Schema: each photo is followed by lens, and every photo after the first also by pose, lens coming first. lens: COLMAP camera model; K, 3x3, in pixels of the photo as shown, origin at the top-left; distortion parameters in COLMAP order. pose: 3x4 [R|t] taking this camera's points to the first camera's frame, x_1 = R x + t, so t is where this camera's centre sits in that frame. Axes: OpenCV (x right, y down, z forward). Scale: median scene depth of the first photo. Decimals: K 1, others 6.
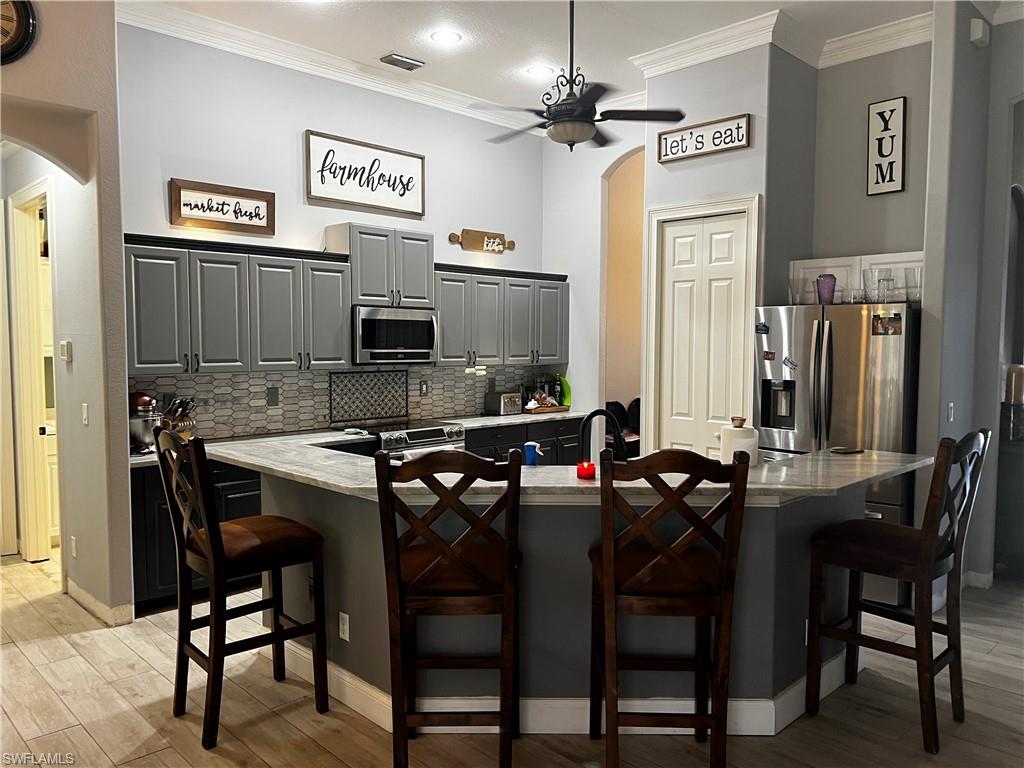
lens RADIAL K [[766.2, 0, 519.2], [0, 766.2, 390.3], [0, 0, 1]] dist [0.037707, -0.041524]
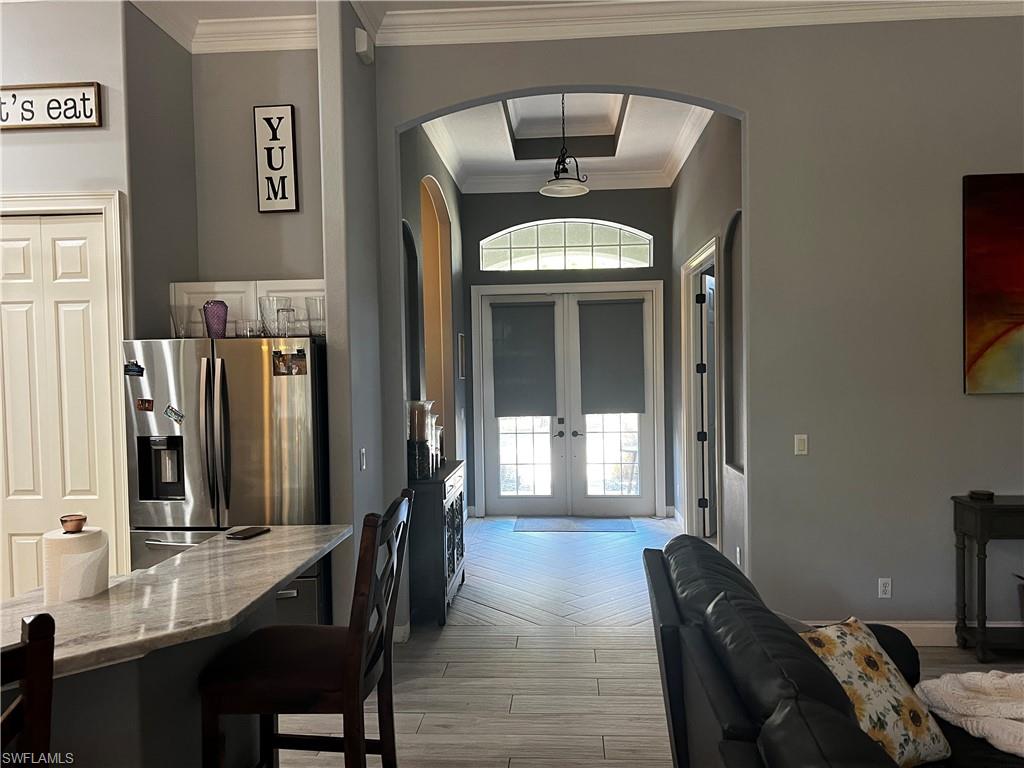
lens RADIAL K [[766.2, 0, 520.4], [0, 766.2, 388.4], [0, 0, 1]] dist [0.037707, -0.041524]
pose [[0.743654, -0.034821, 0.667657, 0.091324], [0.065944, 0.997593, -0.021421, -0.020042], [-0.665305, 0.059958, 0.744160, 0.186661]]
